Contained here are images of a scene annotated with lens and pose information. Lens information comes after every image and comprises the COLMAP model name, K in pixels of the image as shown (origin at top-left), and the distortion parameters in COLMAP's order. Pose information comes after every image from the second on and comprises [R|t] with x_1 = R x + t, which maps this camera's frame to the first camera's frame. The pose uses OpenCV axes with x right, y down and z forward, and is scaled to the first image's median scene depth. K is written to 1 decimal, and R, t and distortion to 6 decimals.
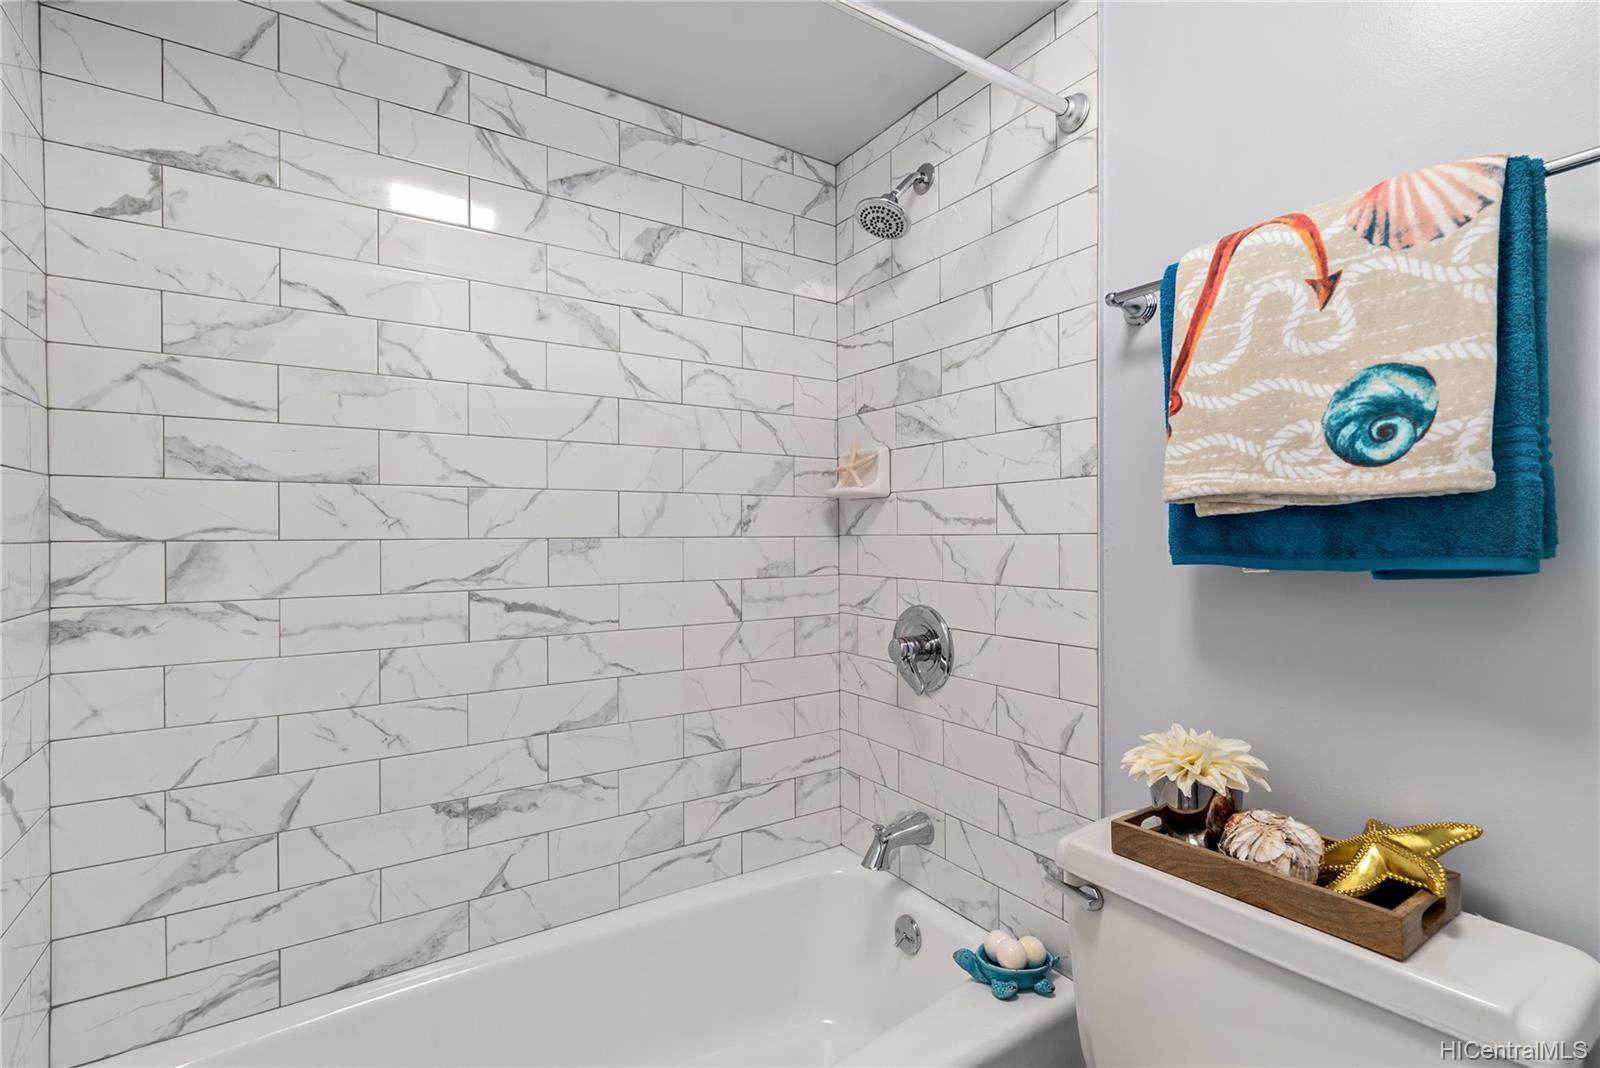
lens RADIAL K [[733.4, 0, 798.6], [0, 733.4, 535.5], [0, 0, 1]] dist [0.002367, 0.000221]
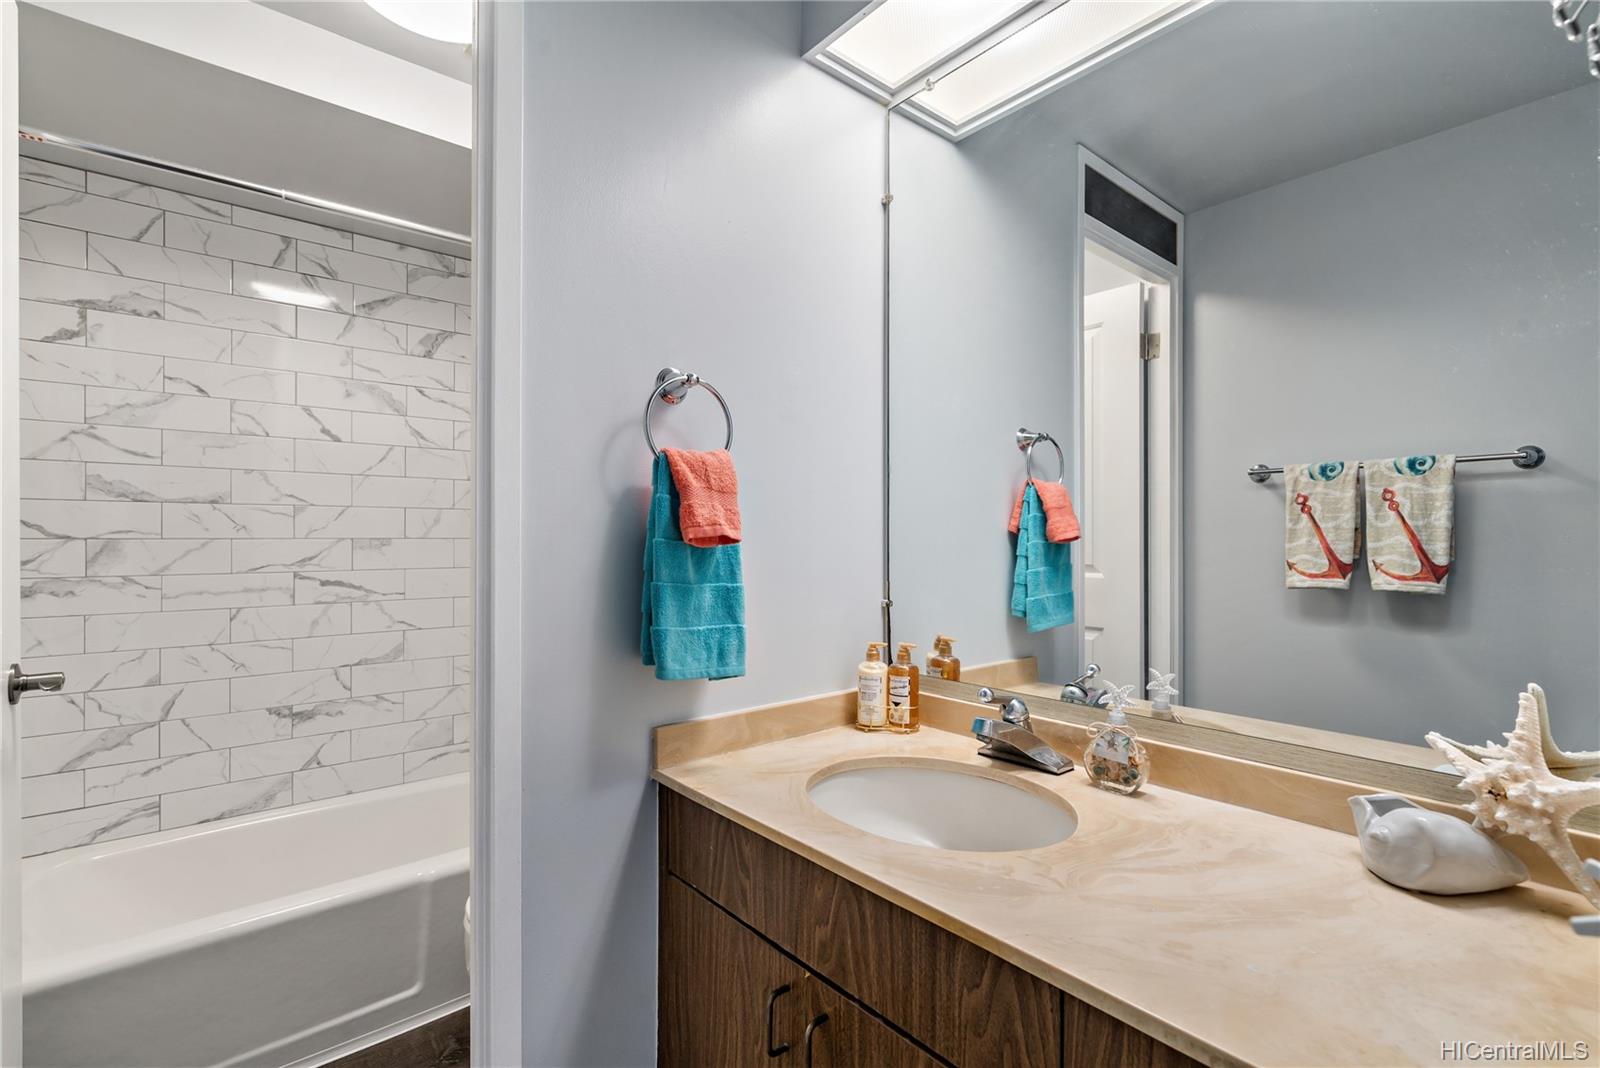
lens RADIAL K [[733.4, 0, 802.2], [0, 733.4, 536.7], [0, 0, 1]] dist [0.002367, 0.000221]
pose [[0.991566, 0.009999, 0.129216, 0.437224], [-0.010382, 0.999943, 0.002296, -0.015210], [-0.129186, -0.003619, 0.991614, -0.715249]]
